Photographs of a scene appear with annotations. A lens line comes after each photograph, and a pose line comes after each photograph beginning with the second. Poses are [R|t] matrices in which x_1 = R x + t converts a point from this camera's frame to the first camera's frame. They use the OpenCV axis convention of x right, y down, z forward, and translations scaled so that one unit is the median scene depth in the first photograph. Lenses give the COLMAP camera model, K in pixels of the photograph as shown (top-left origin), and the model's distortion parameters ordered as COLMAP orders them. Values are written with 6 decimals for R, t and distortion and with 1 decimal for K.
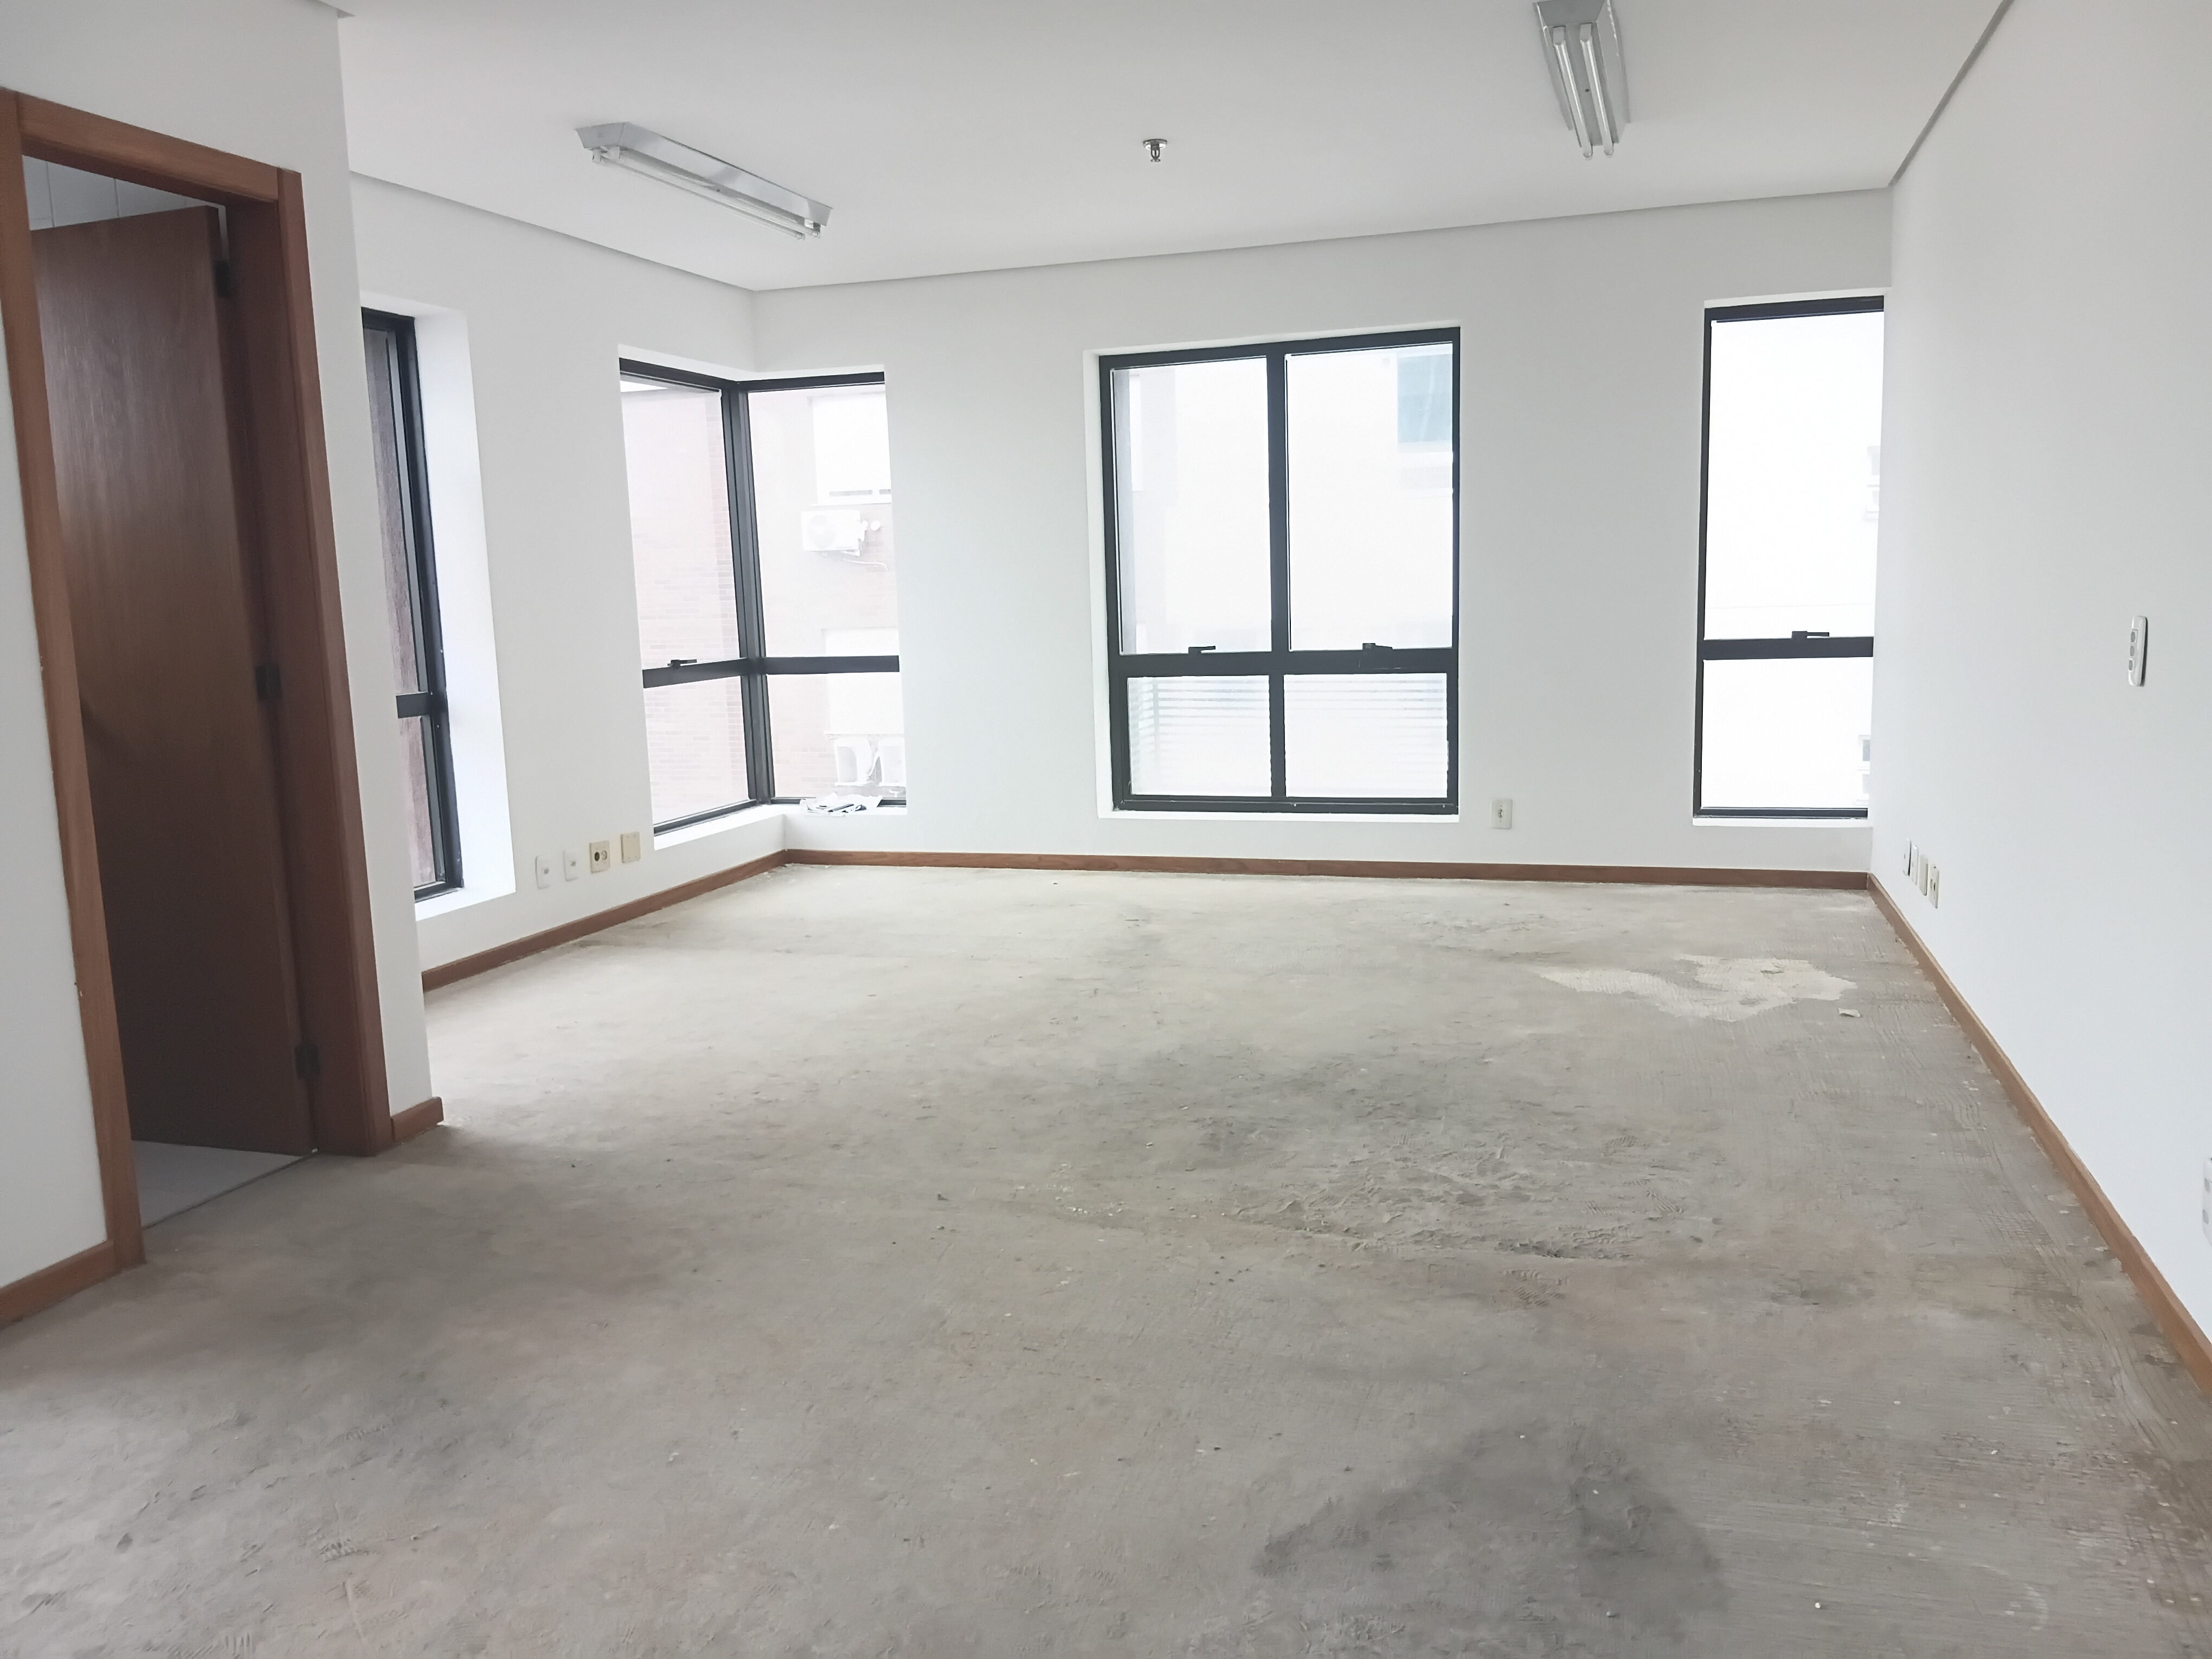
lens RADIAL K [[1686.3, 0, 1106.0], [0, 1686.3, 829.5], [0, 0, 1]] dist [0.074445, -0.171725]
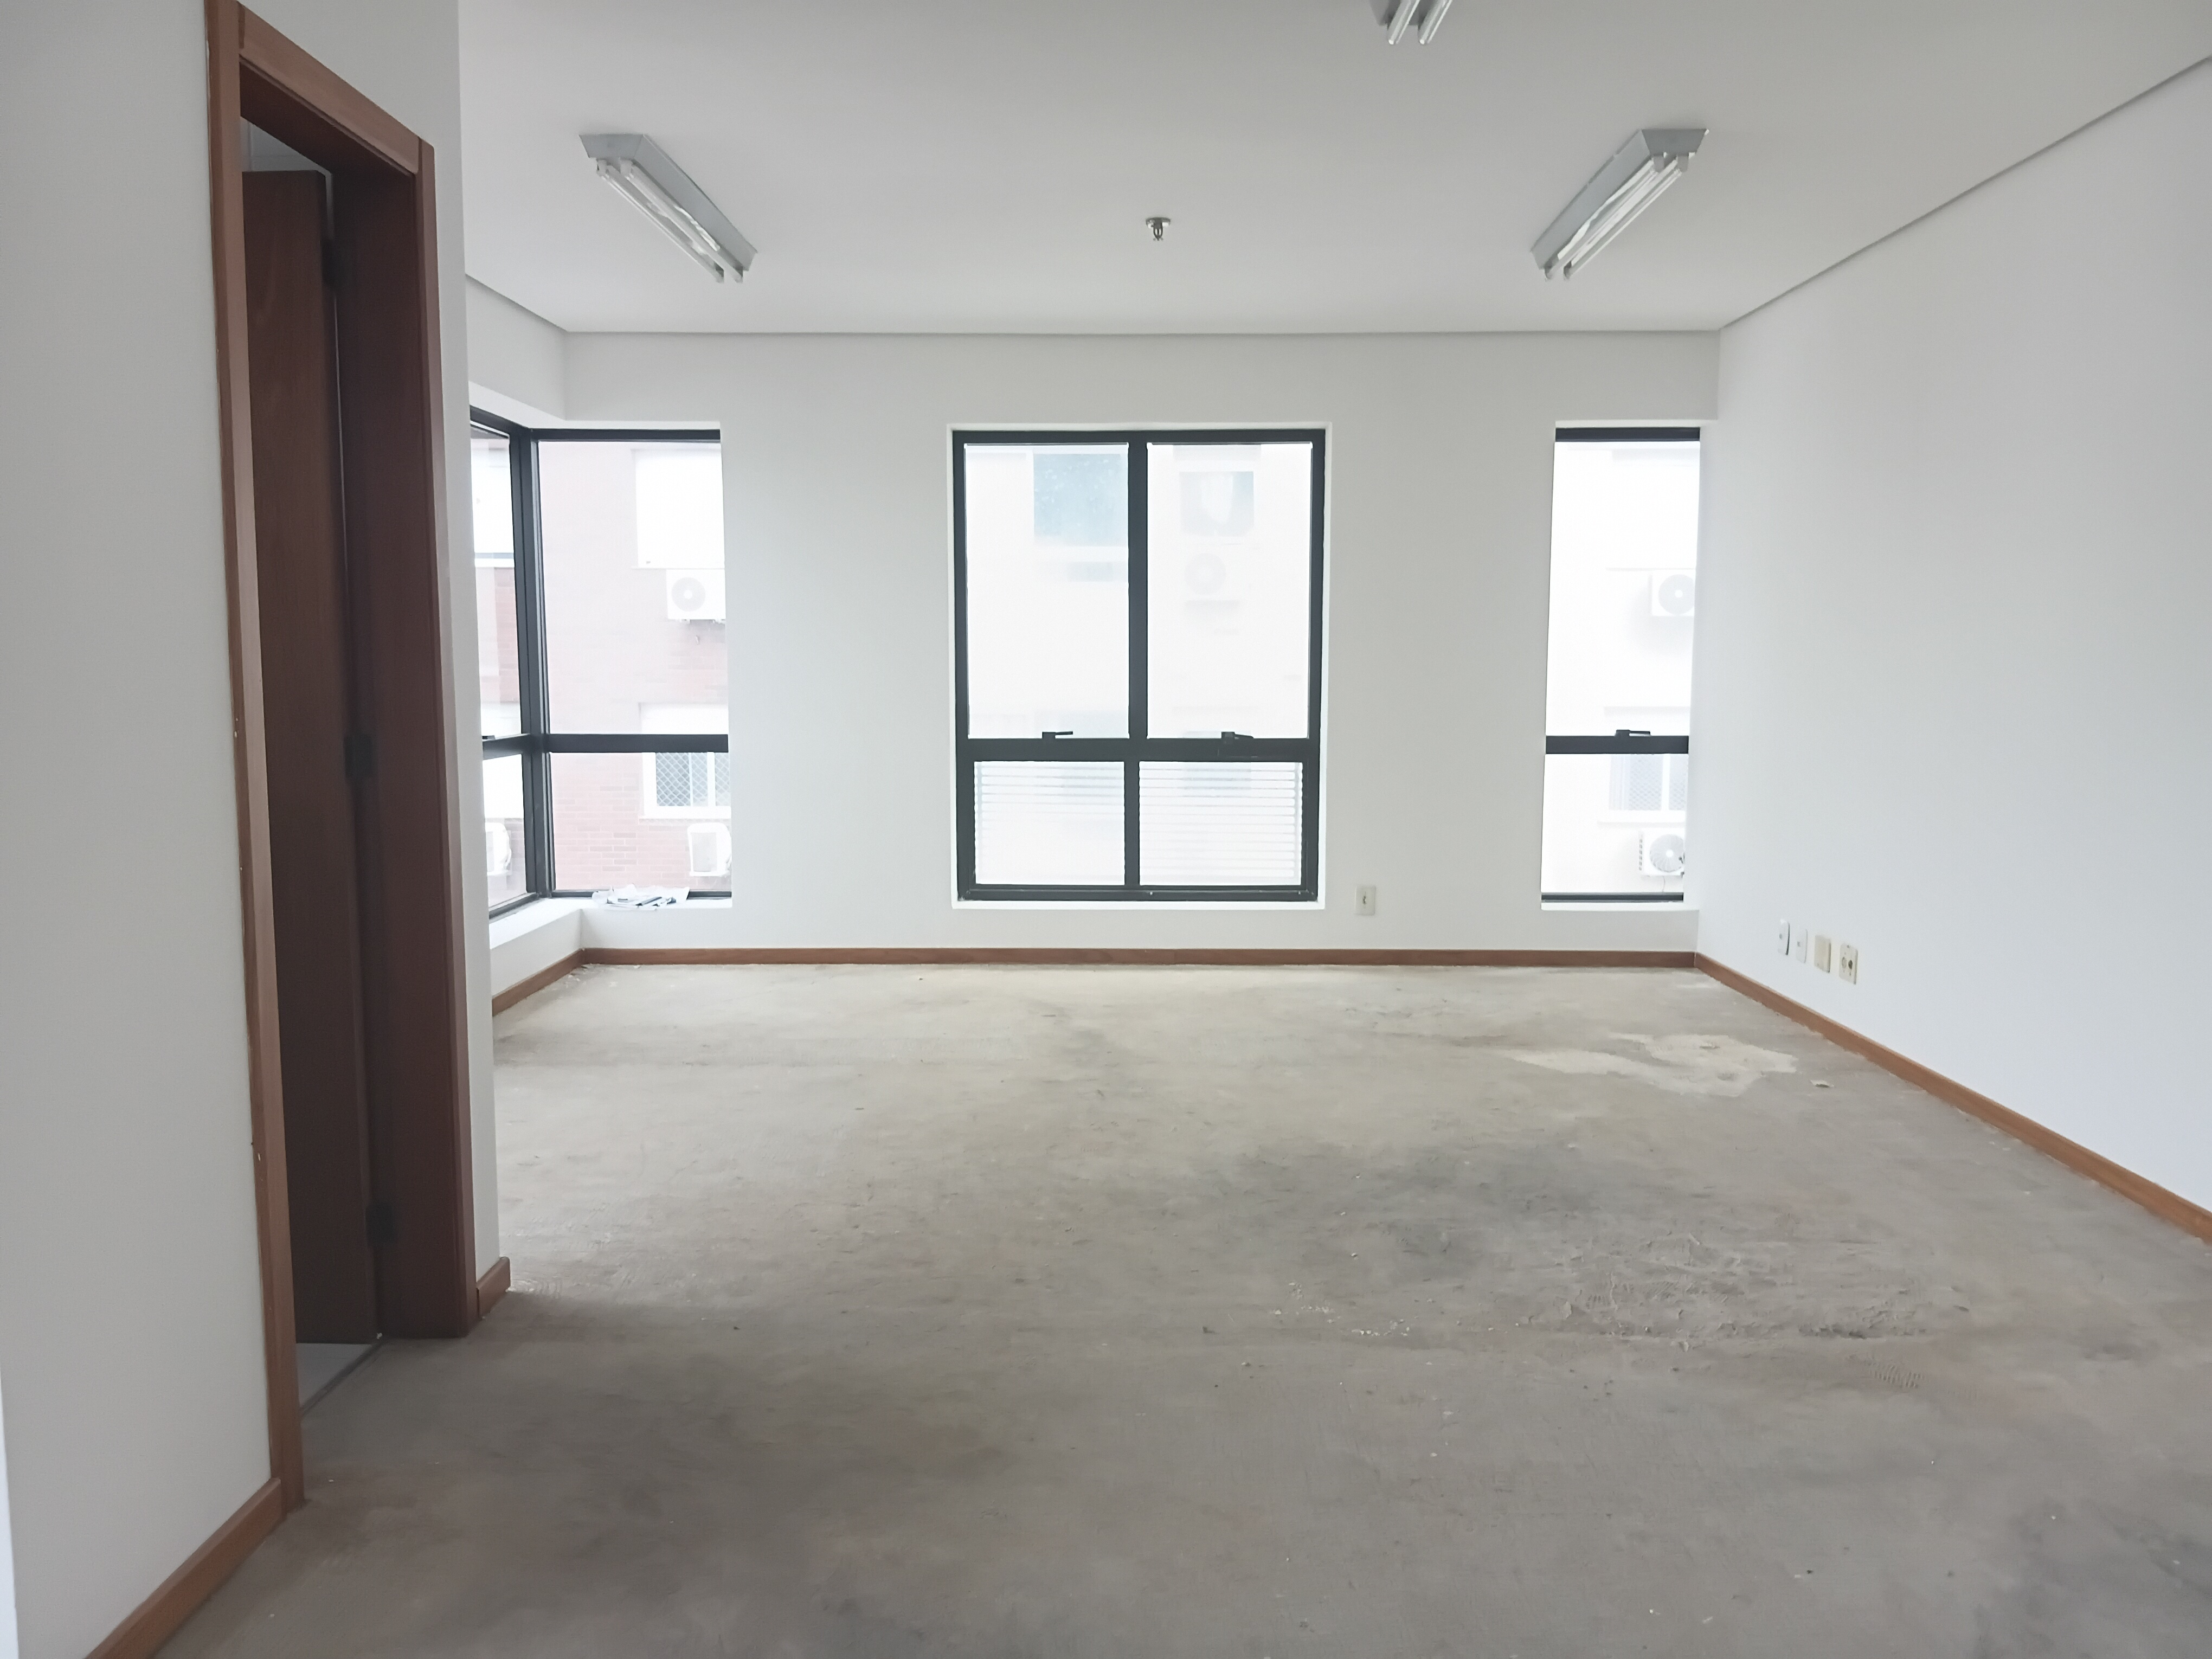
lens RADIAL K [[1686.3, 0, 1106.0], [0, 1686.3, 829.5], [0, 0, 1]] dist [0.074445, -0.171725]
pose [[0.955579, 0.002521, 0.294723, -0.230492], [0.012468, 0.998723, -0.048968, -0.004323], [-0.294470, 0.050468, 0.954327, 0.072102]]
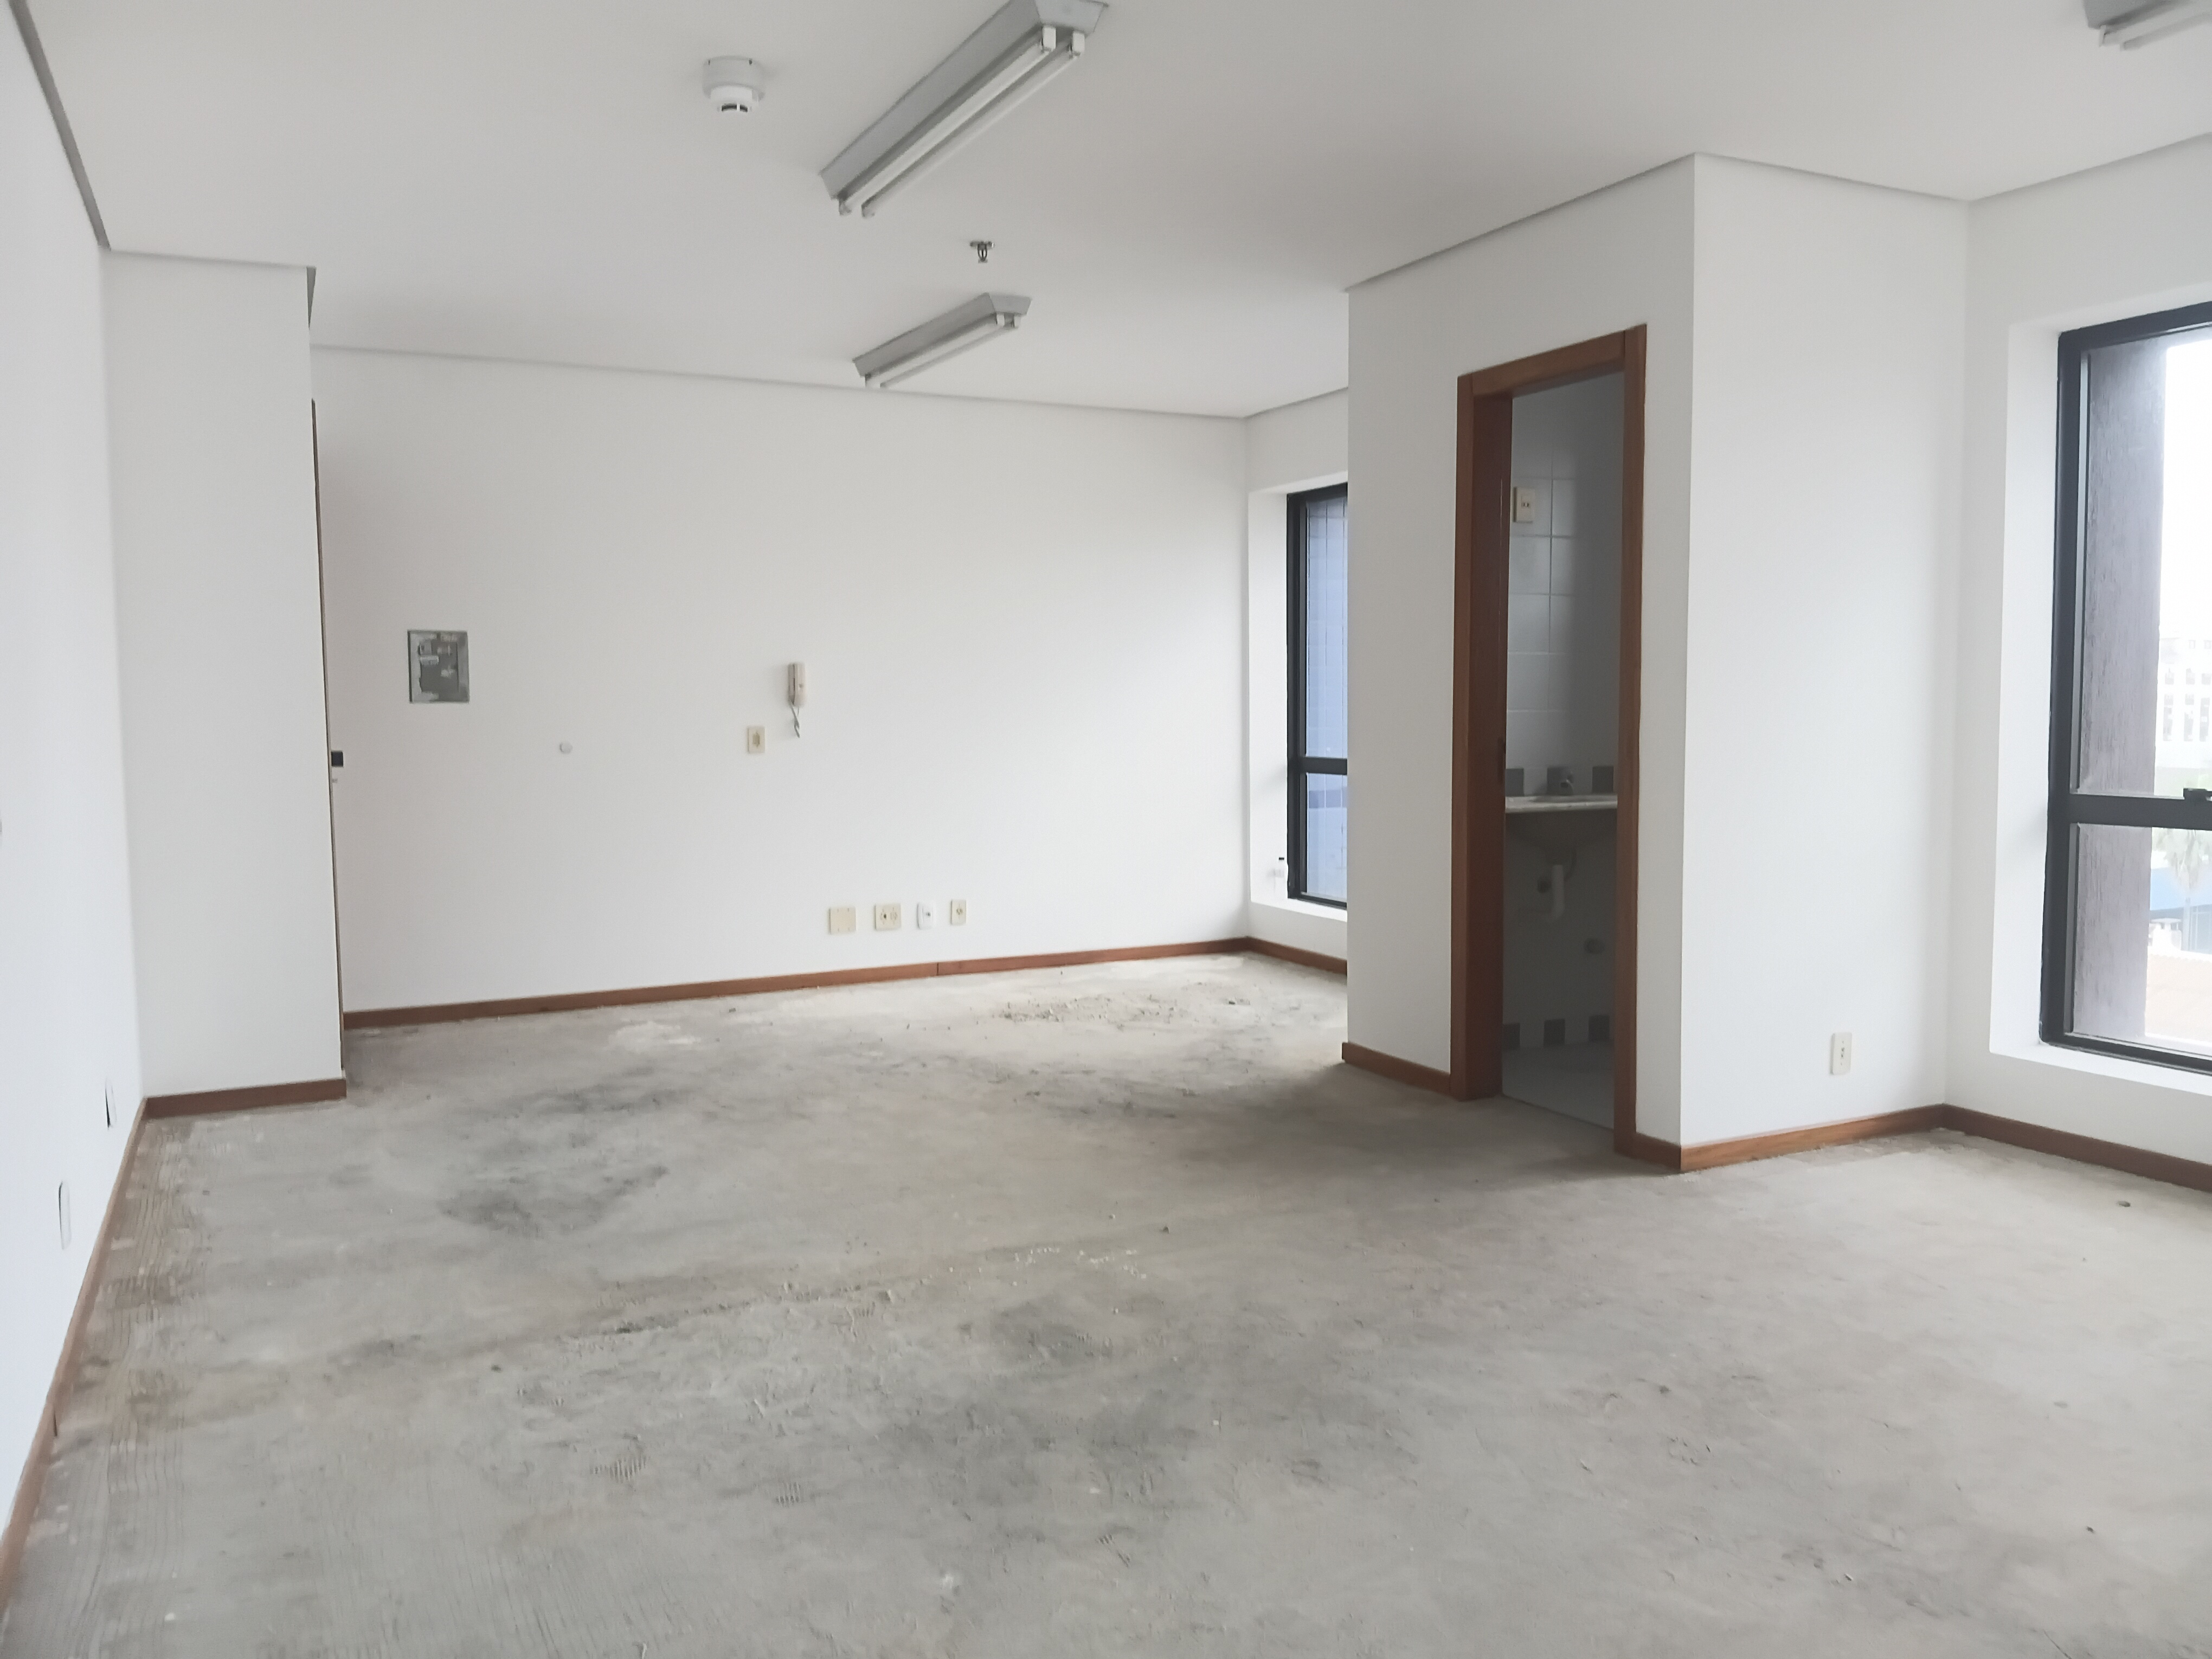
lens RADIAL K [[1662.1, 0, 1096.6], [0, 1662.1, 825.5], [0, 0, 1]] dist [0.077121, -0.149858]
pose [[-0.723196, 0.090814, -0.684647, 0.366810], [-0.065773, 0.977755, 0.199169, -0.143791], [0.687504, 0.189070, -0.701135, 0.930353]]
